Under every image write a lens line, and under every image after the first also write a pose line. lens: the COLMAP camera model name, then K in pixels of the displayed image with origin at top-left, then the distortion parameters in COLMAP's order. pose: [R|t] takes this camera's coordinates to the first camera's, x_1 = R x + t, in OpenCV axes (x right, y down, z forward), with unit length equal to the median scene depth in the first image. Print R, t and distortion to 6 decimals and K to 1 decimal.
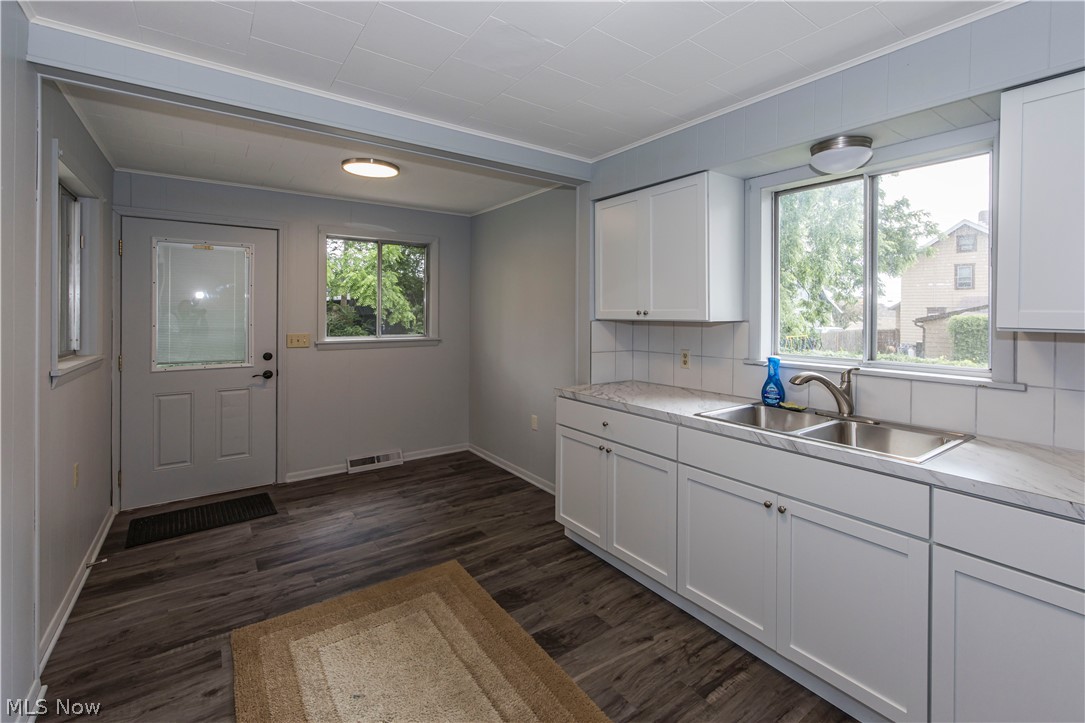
lens RADIAL K [[474.4, 0, 560.7], [0, 474.4, 318.2], [0, 0, 1]] dist [0.000327, 0.000987]
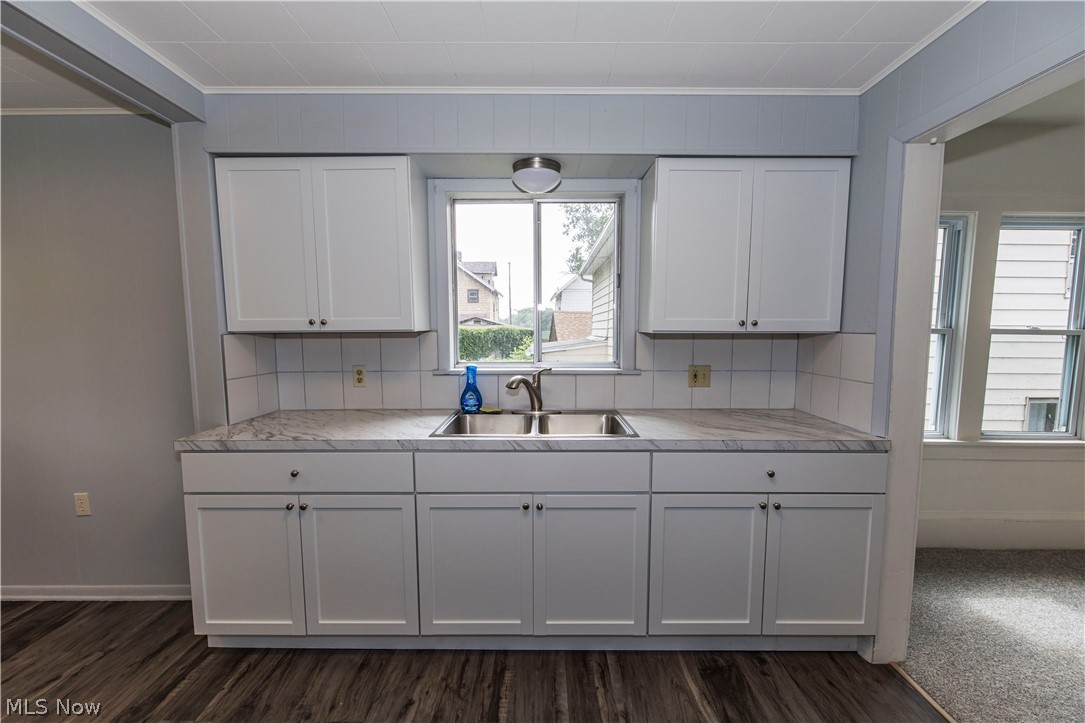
lens RADIAL K [[448.2, 0, 542.5], [0, 448.2, 365.8], [0, 0, 1]] dist [-0.000743, 0.001311]
pose [[0.603195, -0.080600, 0.793511, -0.229602], [0.012665, 0.995723, 0.091512, -0.003080], [-0.797493, -0.045150, 0.601636, 0.305205]]
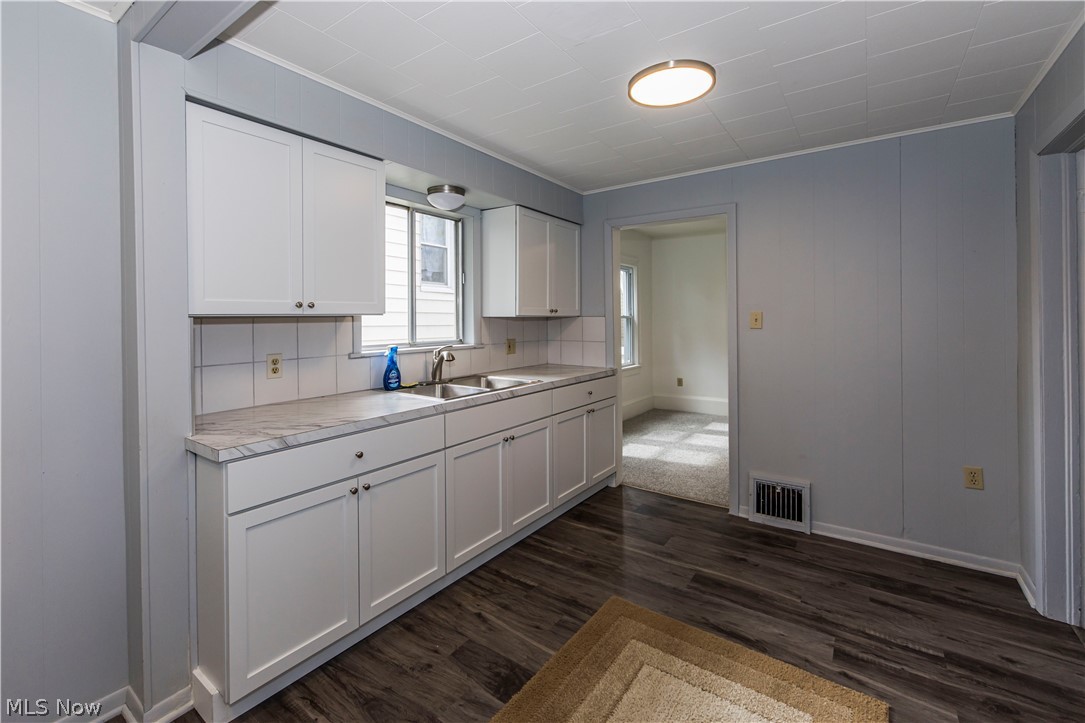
lens RADIAL K [[448.2, 0, 527.6], [0, 448.2, 315.5], [0, 0, 1]] dist [-0.000743, 0.001311]
pose [[-0.265742, -0.000001, 0.964044, -0.700416], [0.012818, 0.999912, 0.003535, 0.008090], [-0.963959, 0.013297, -0.265719, 1.007092]]
